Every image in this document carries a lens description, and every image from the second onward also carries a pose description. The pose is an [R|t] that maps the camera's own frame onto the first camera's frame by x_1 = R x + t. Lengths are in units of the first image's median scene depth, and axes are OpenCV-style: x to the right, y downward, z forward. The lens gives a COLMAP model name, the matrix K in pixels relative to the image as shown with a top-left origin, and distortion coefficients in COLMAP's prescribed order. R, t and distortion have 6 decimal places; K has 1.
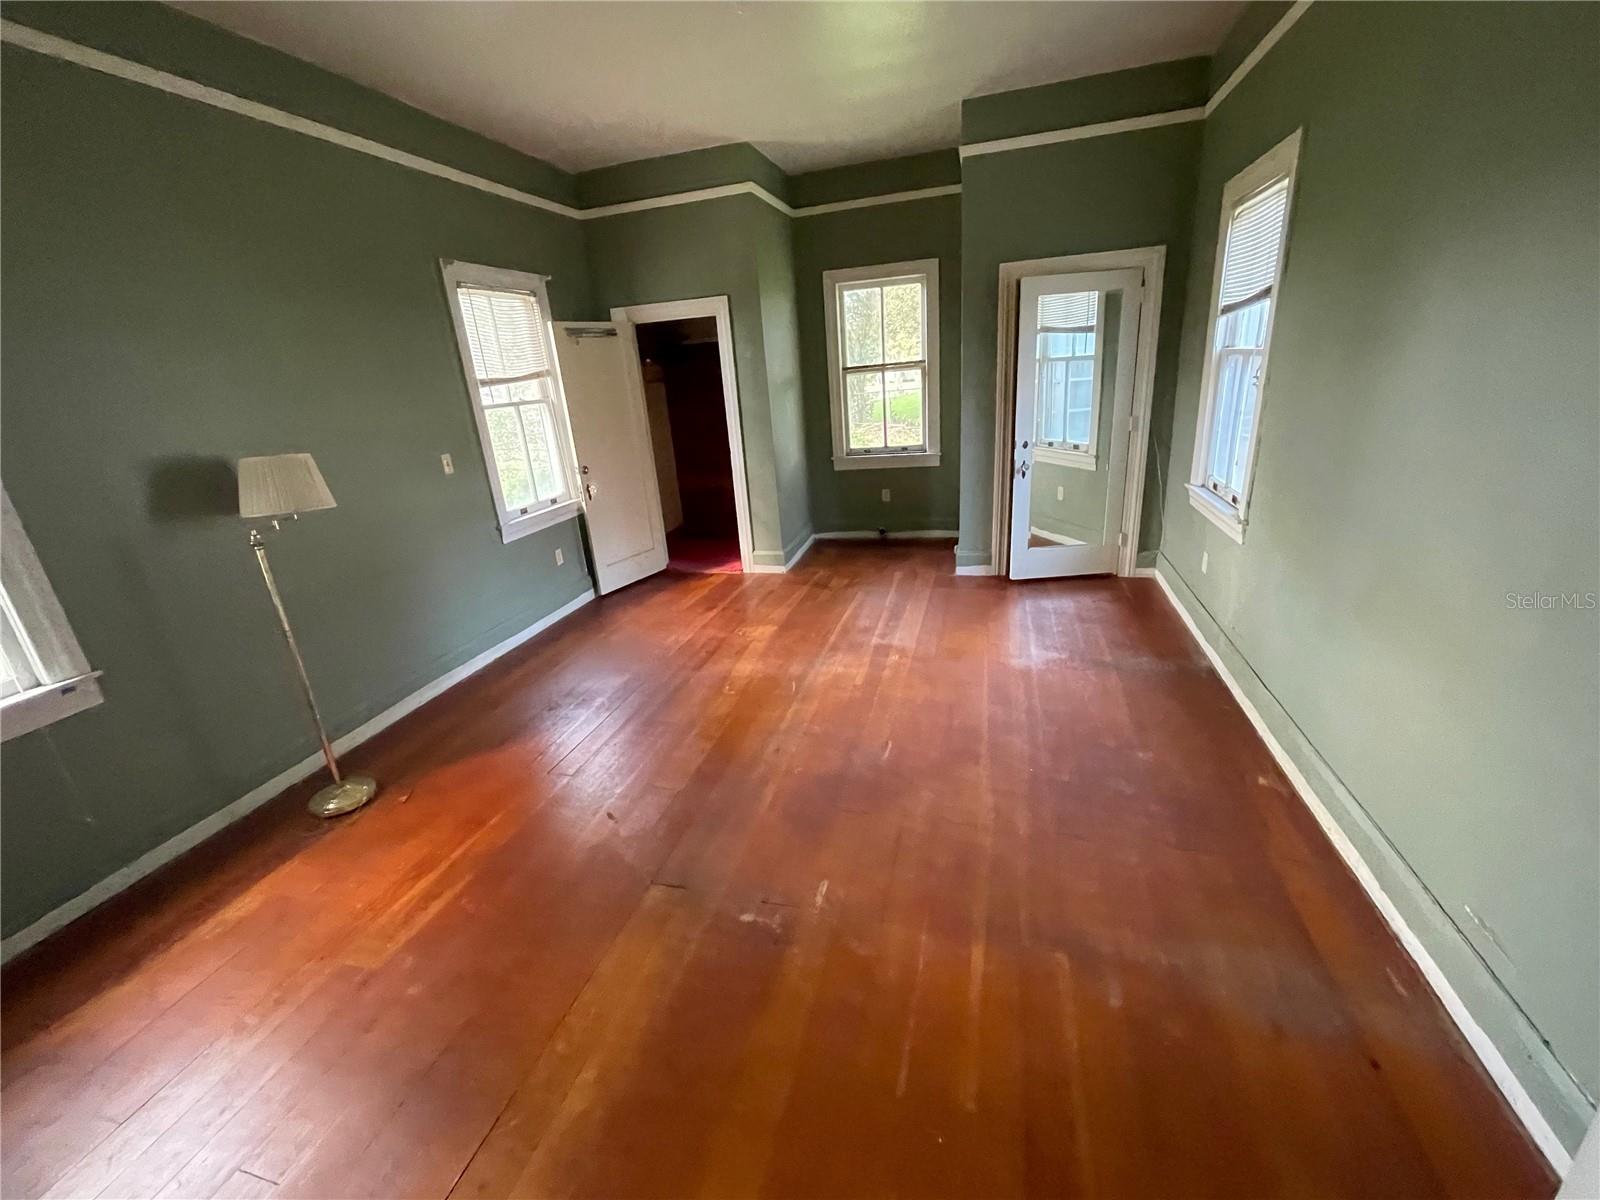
lens RADIAL K [[648.9, 0, 795.4], [0, 648.9, 598.0], [0, 0, 1]] dist [-0.003804, -0.000591]
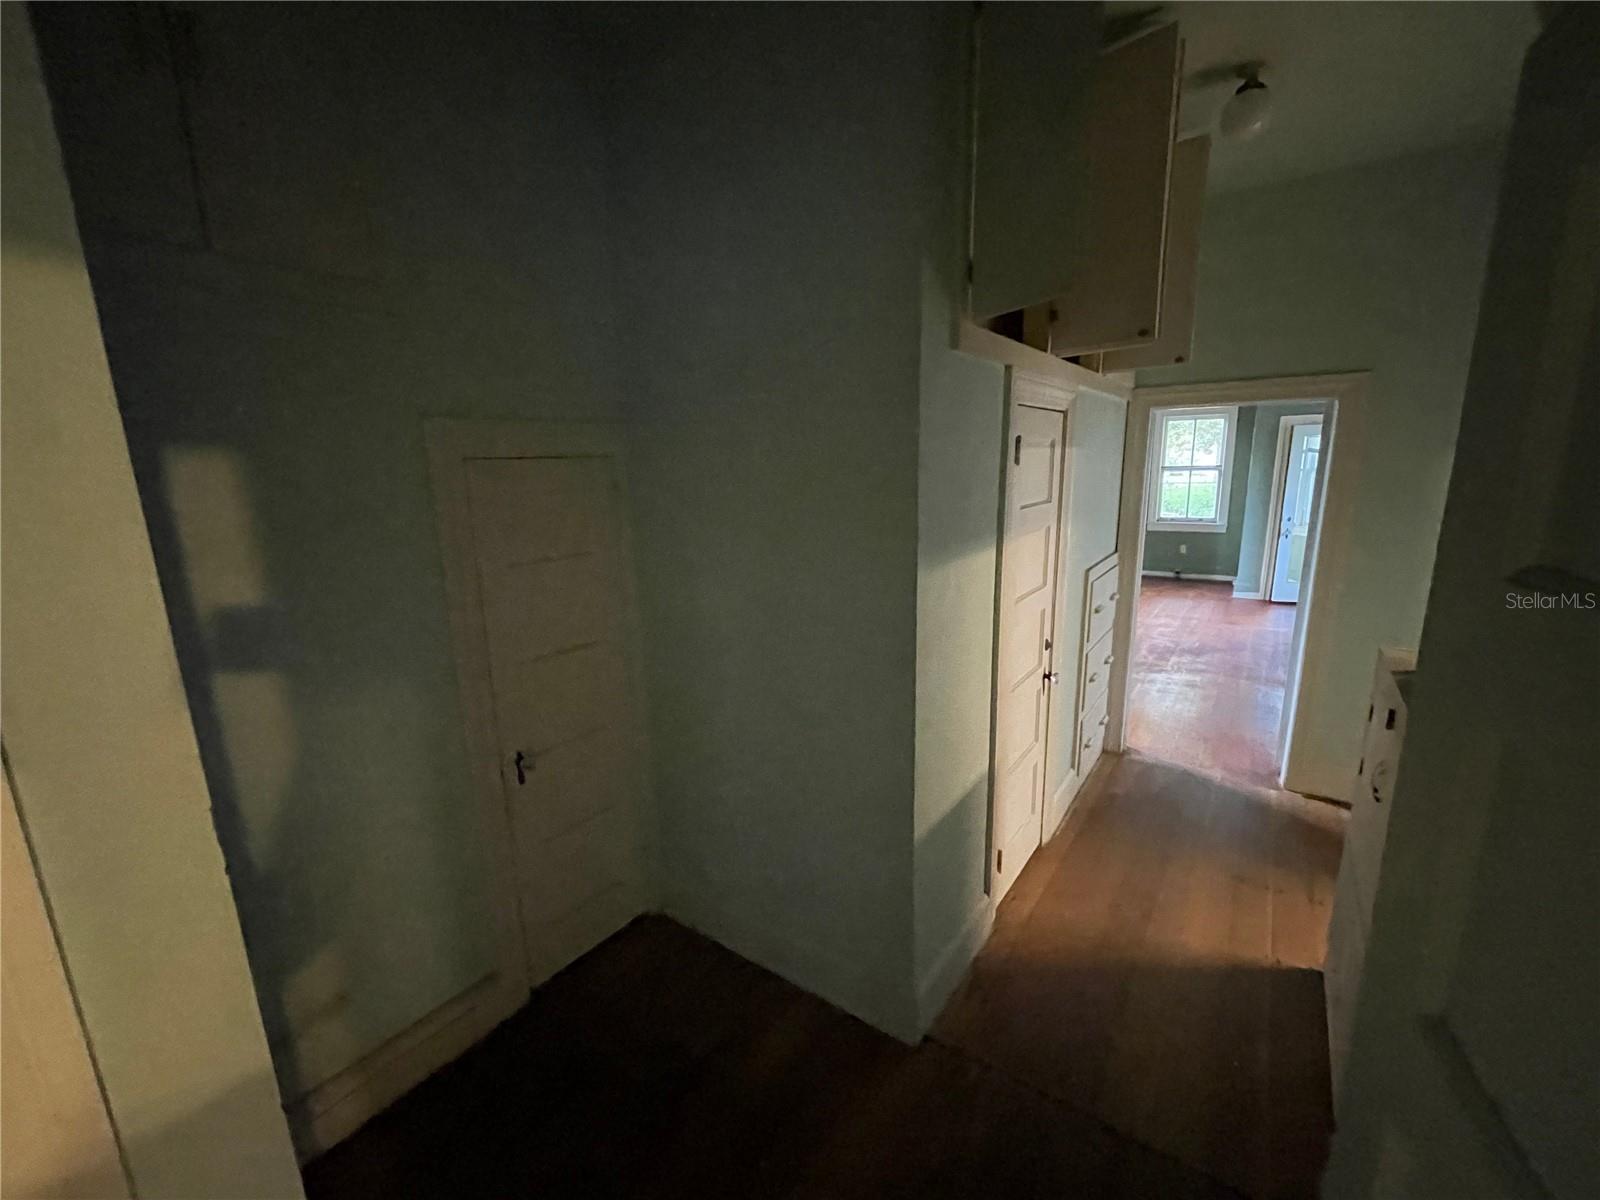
lens RADIAL K [[648.9, 0, 805.7], [0, 648.9, 596.8], [0, 0, 1]] dist [-0.003804, -0.000591]
pose [[0.940104, 0.117345, -0.320053, -0.201206], [-0.153483, 0.984041, -0.090040, 0.234015], [0.304380, 0.133770, 0.943111, -0.717536]]
